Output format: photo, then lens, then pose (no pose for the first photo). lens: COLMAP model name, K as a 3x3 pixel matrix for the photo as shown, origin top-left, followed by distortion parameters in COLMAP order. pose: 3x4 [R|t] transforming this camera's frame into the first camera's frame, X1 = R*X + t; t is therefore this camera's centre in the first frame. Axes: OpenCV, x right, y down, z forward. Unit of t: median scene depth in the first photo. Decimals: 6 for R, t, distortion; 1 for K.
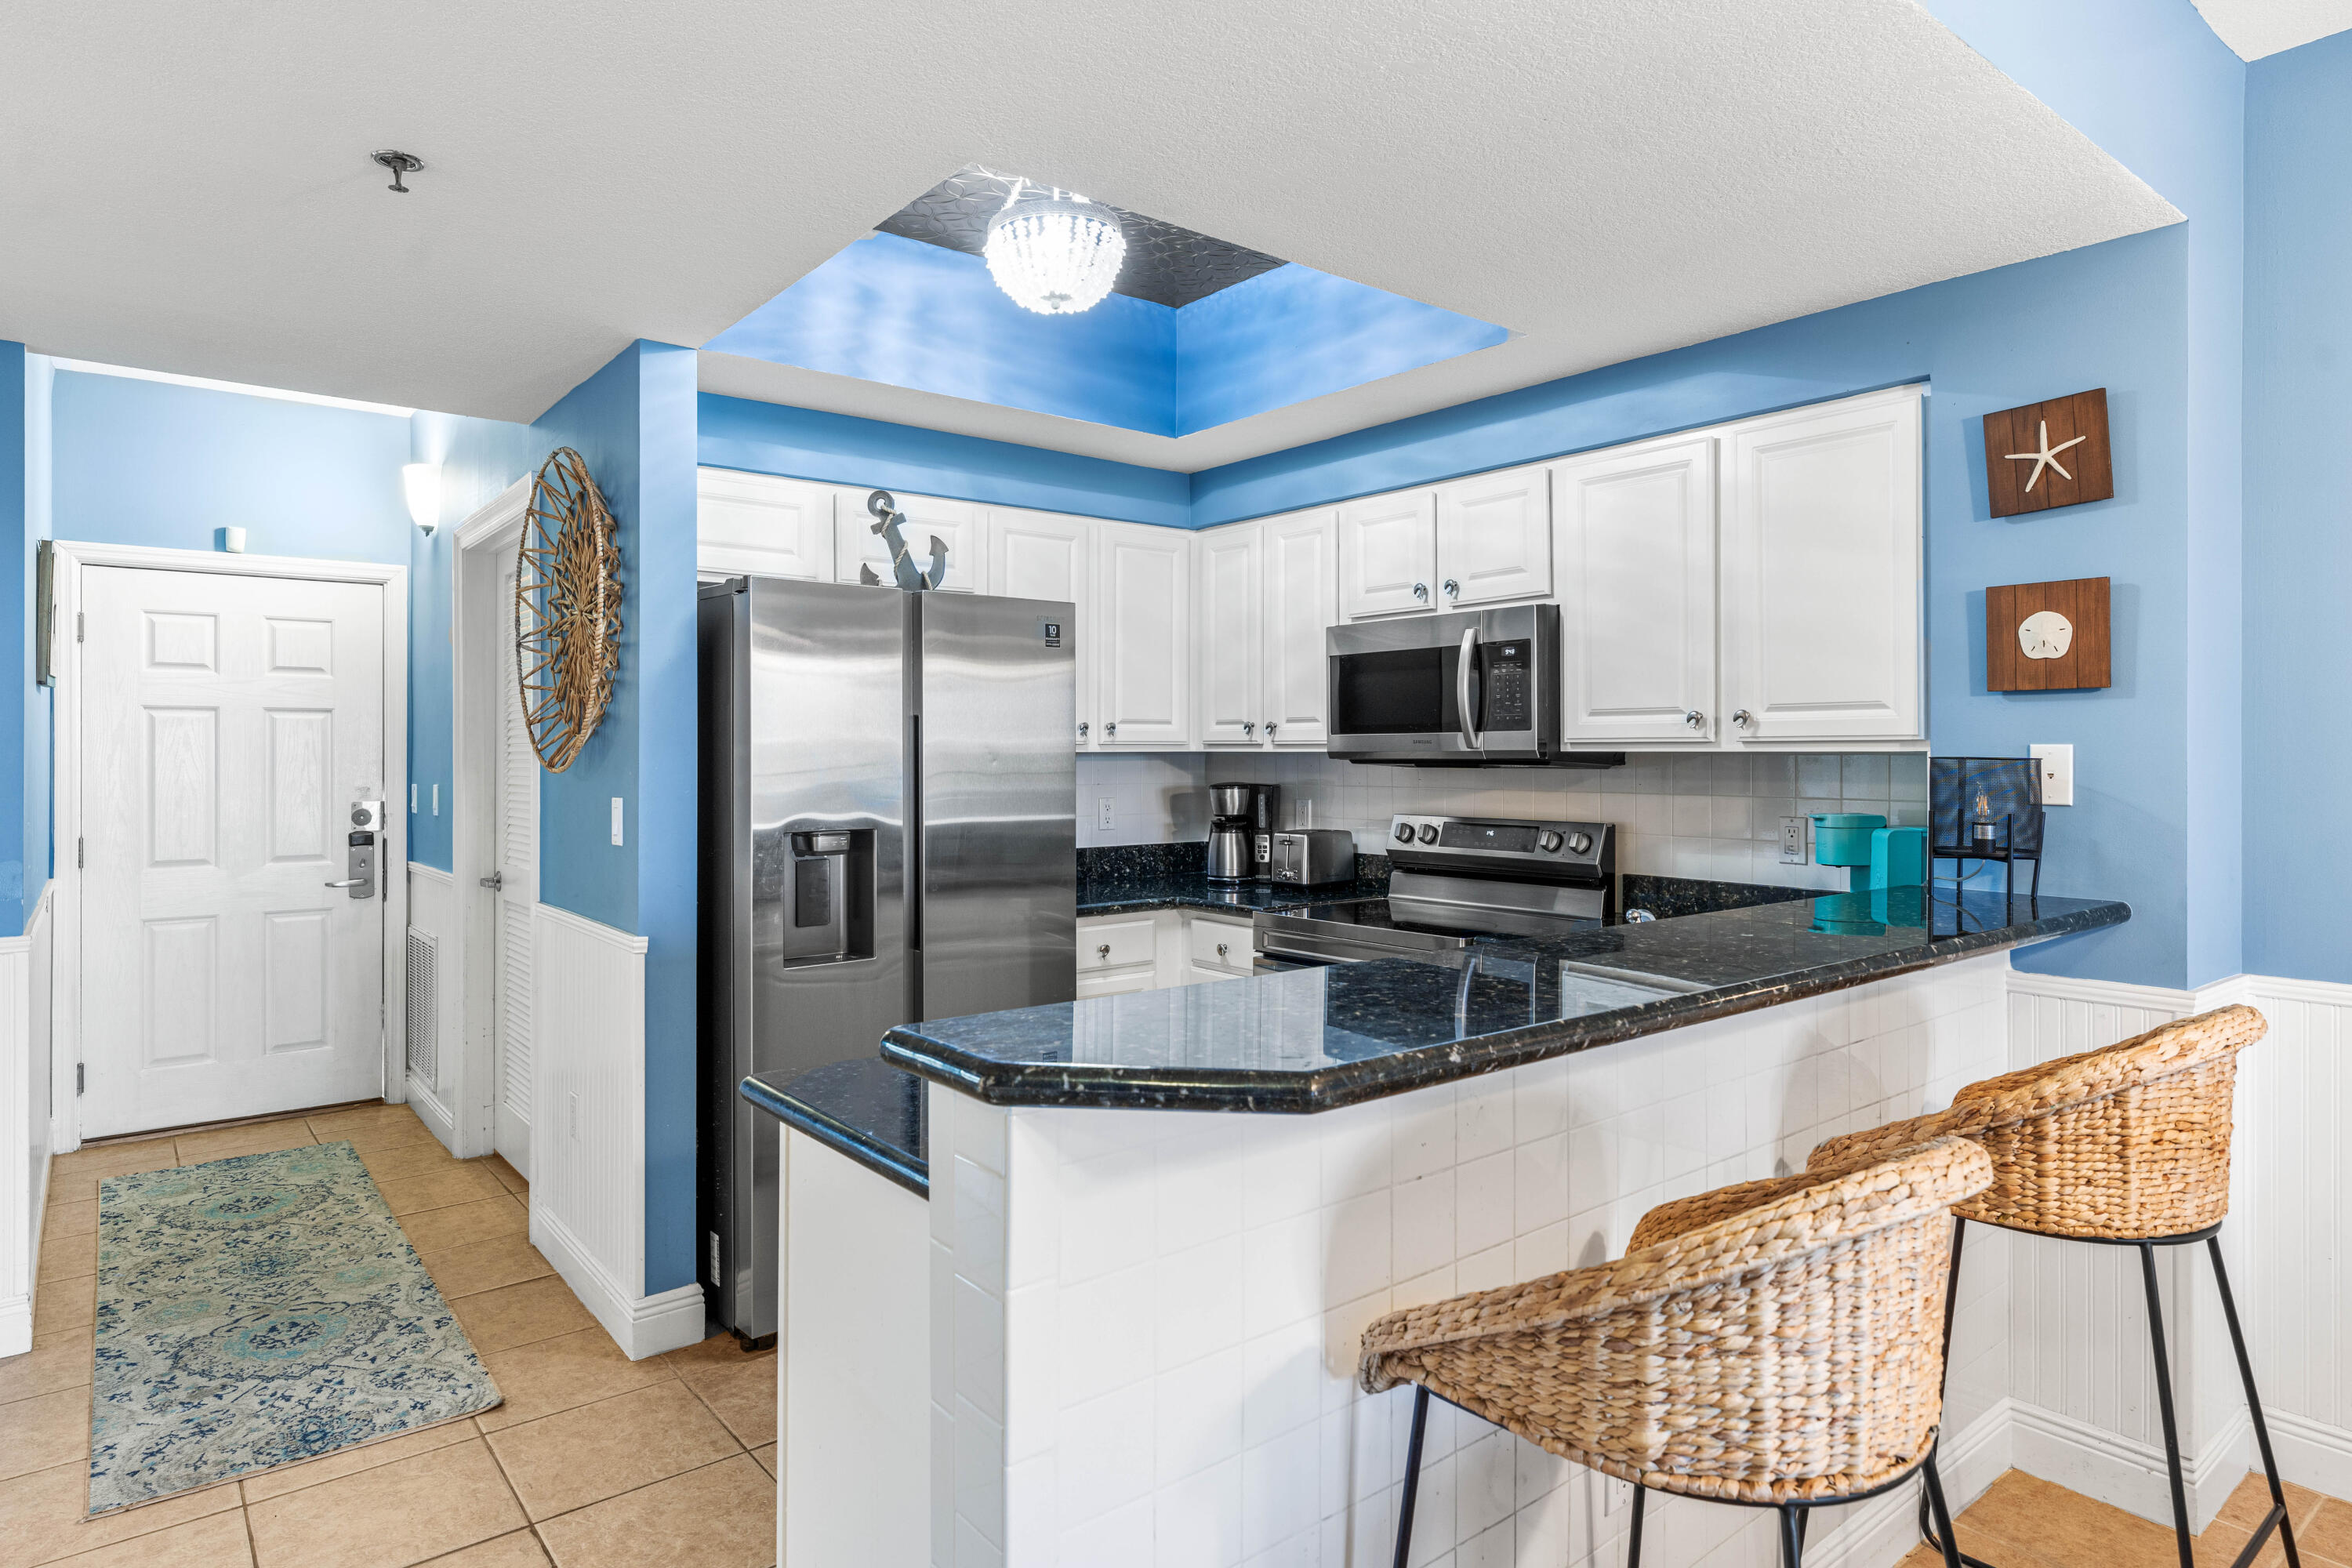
lens RADIAL K [[1333.6, 0, 1176.6], [0, 1333.6, 749.3], [0, 0, 1]] dist [0.013209, 0.001055]
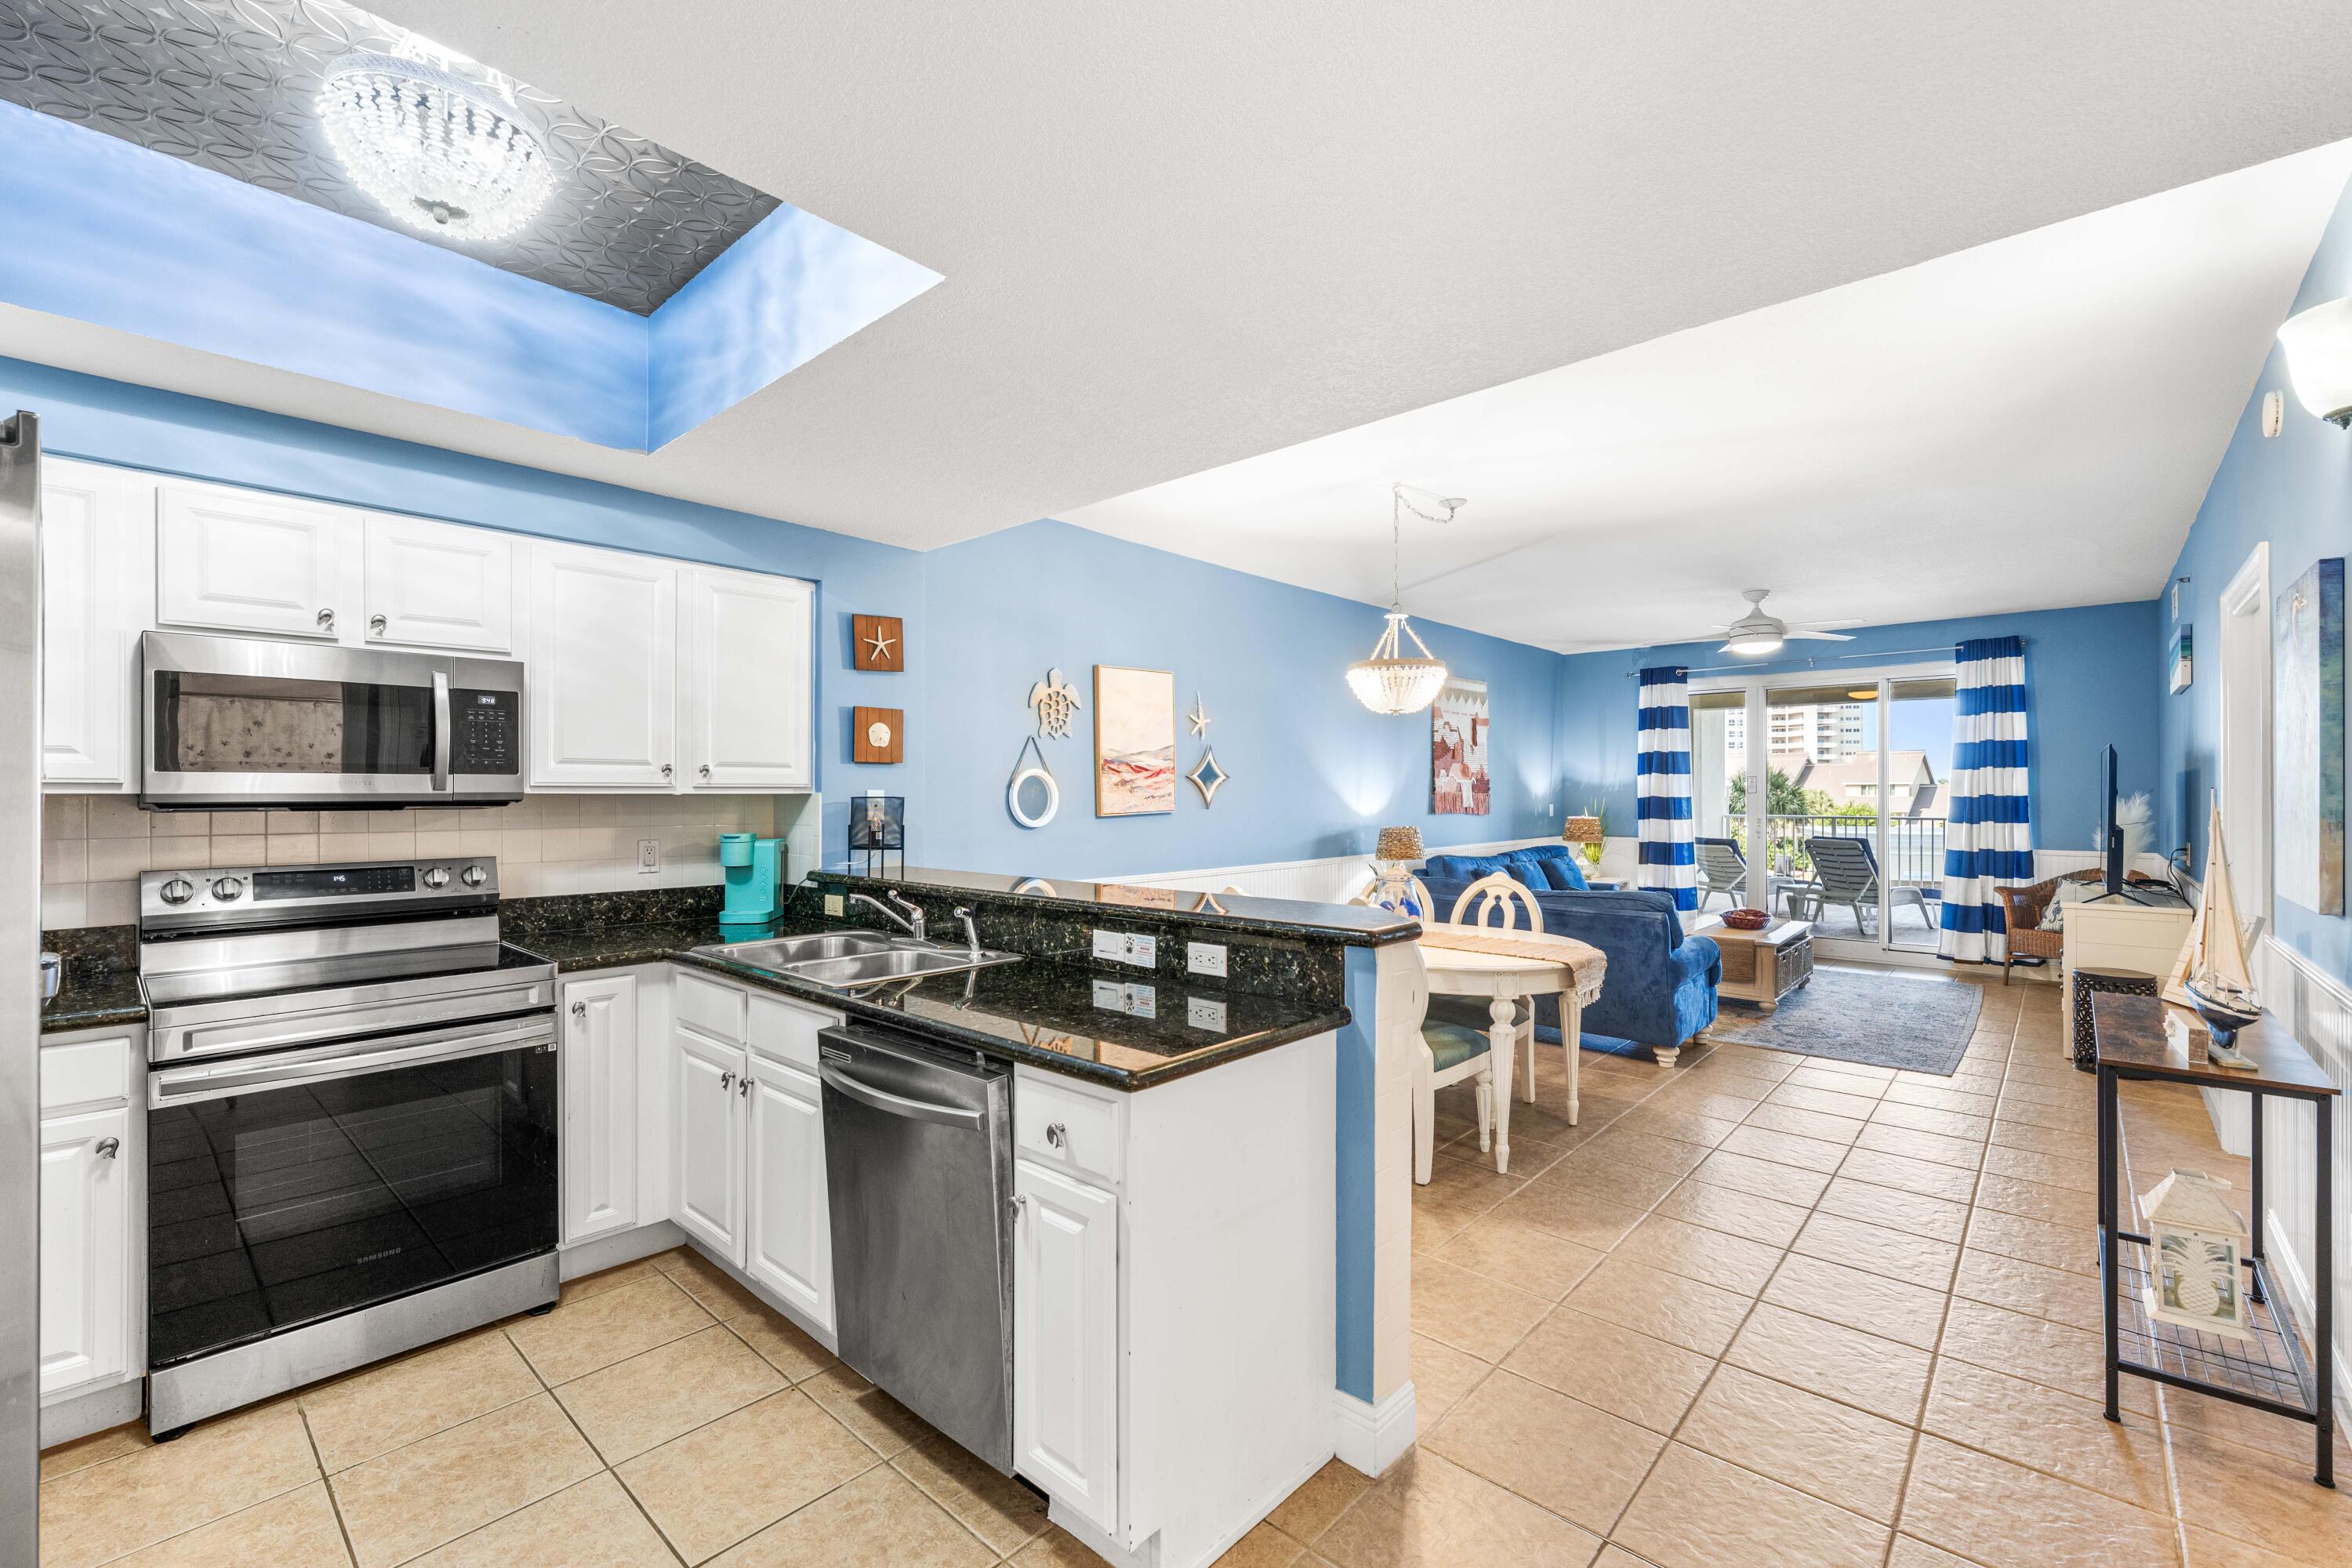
lens RADIAL K [[987.8, 0, 1176.4], [0, 987.8, 793.6], [0, 0, 1]] dist [0.000895, -0.000232]
pose [[-0.153955, -0.000979, 0.988077, -0.623018], [-0.002235, 0.999997, 0.000643, -0.000125], [-0.988075, -0.002110, -0.153957, 0.574170]]
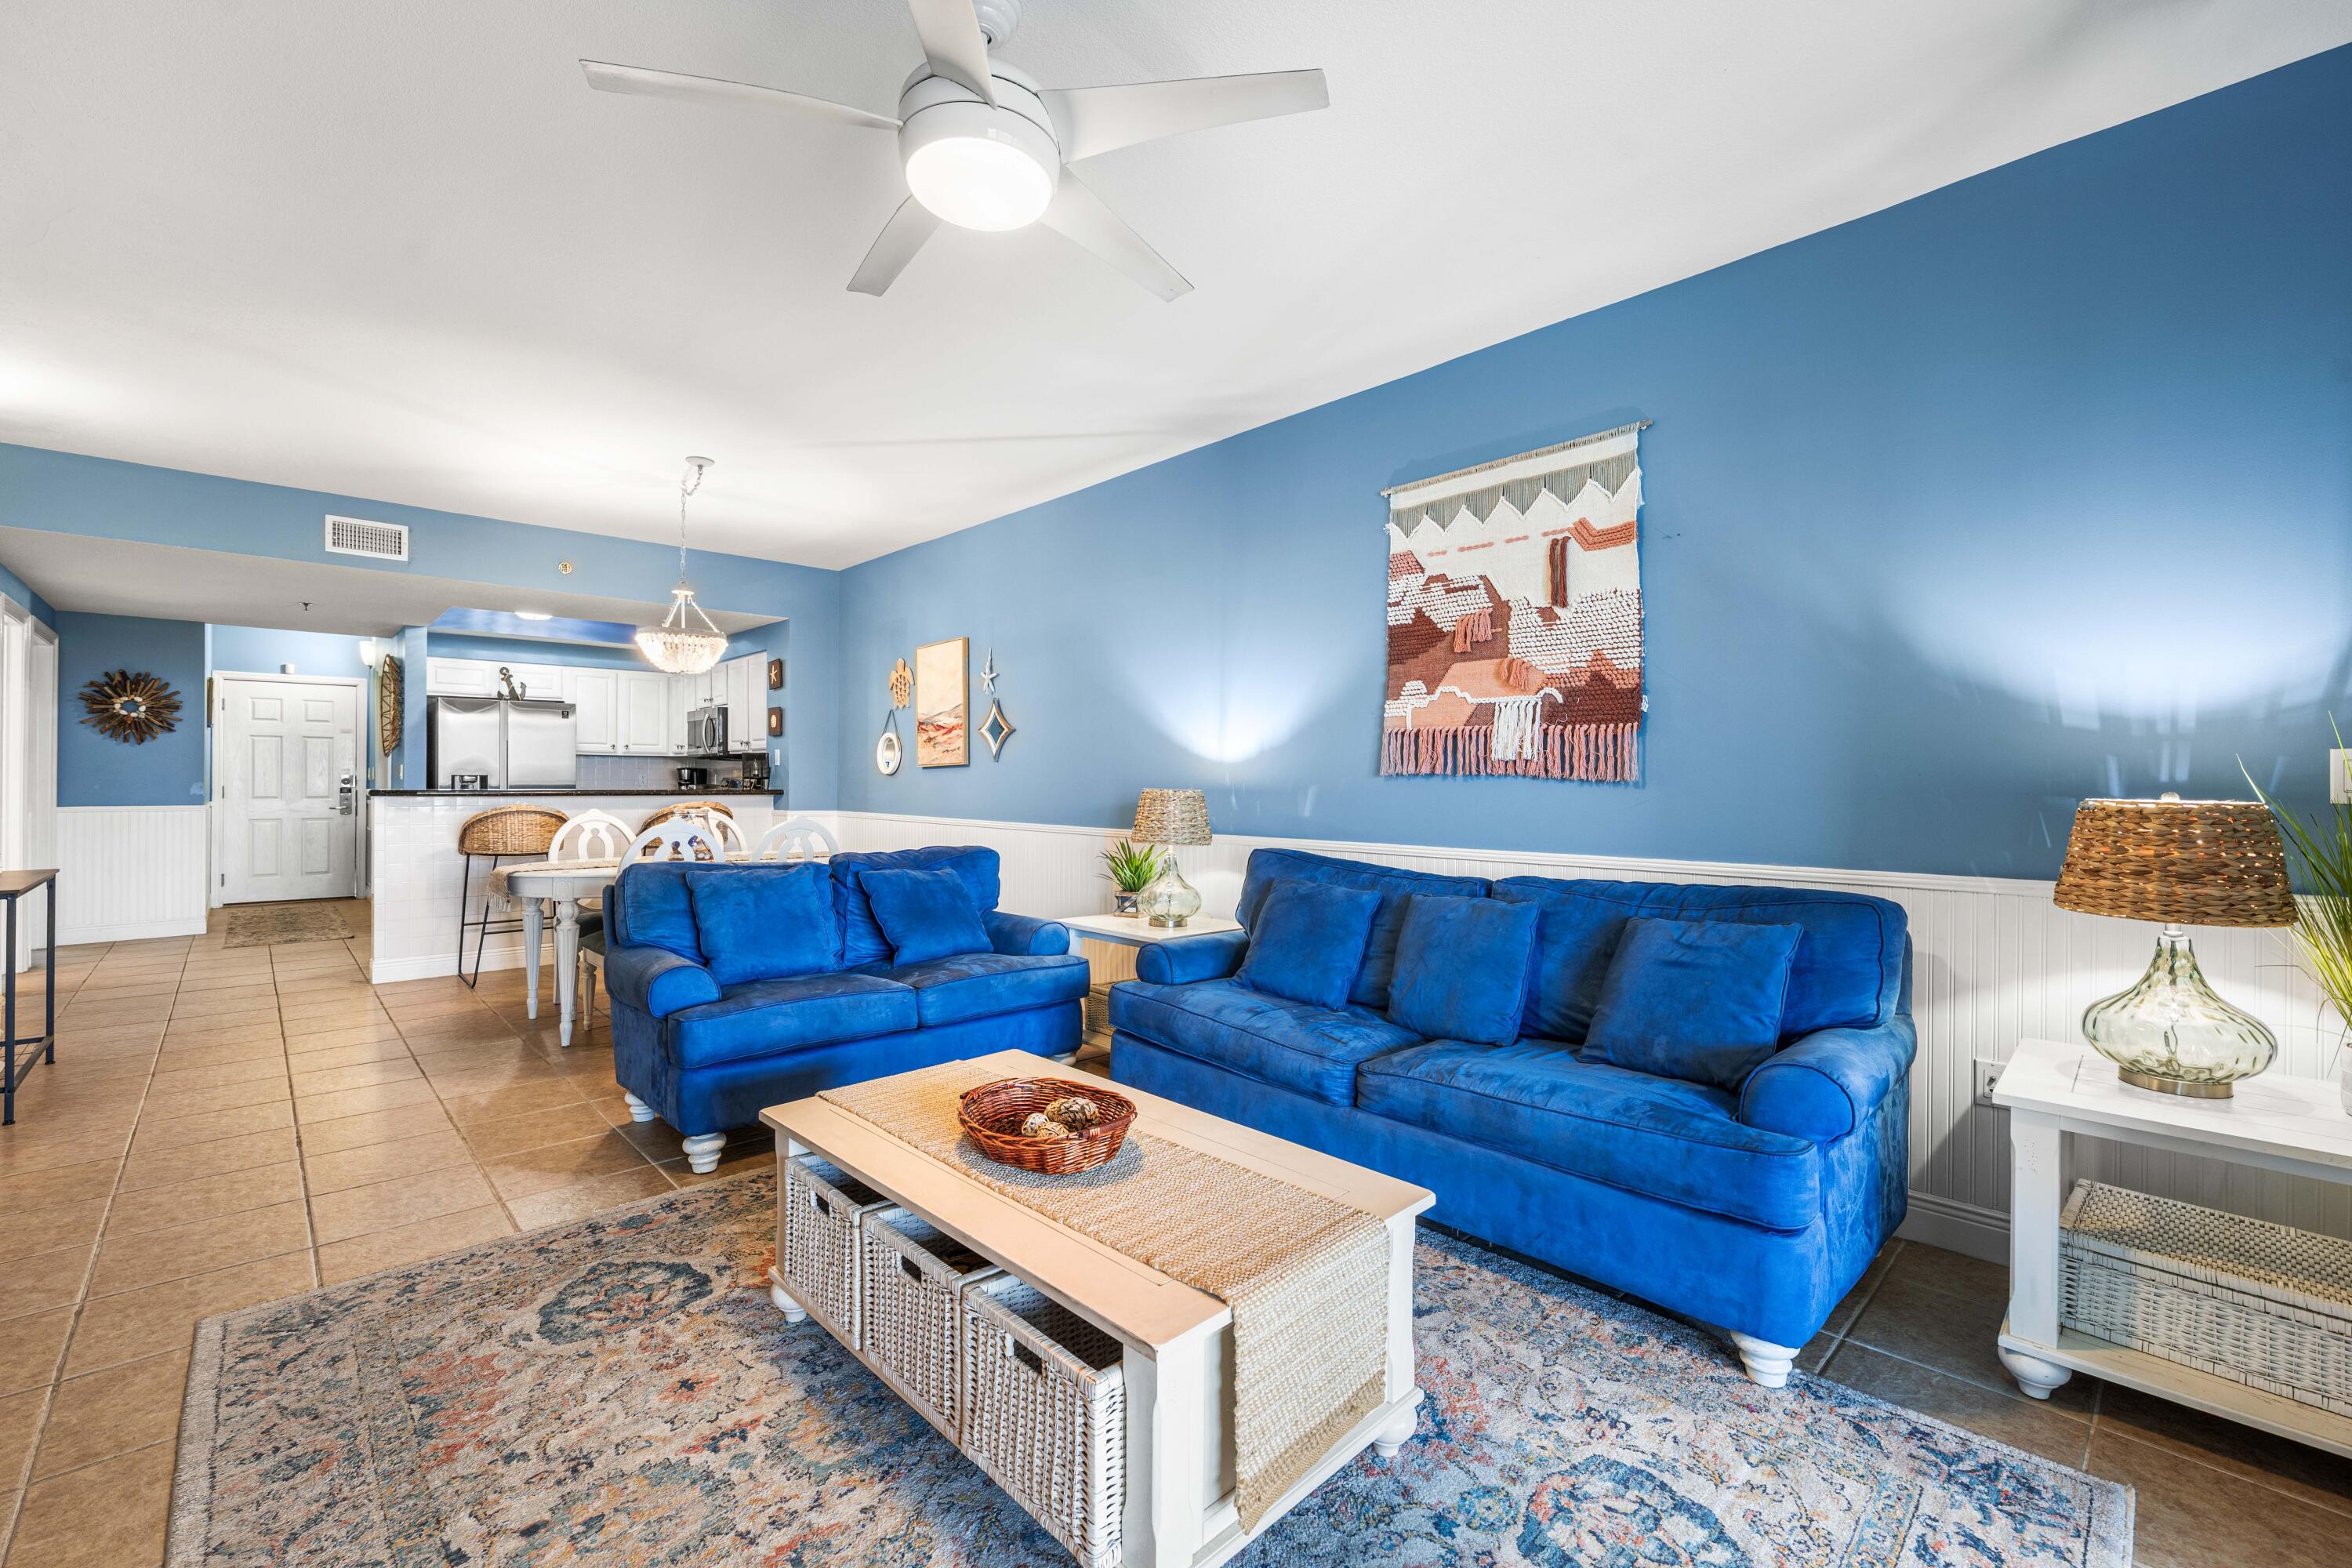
lens RADIAL K [[982.8, 0, 1185.1], [0, 982.8, 778.3], [0, 0, 1]] dist [-0.000711, -0.000204]
pose [[0.996367, 0.007133, 0.084864, 1.144108], [-0.007189, 0.999974, 0.000358, 0.049875], [-0.084860, -0.000967, 0.996392, -1.367942]]
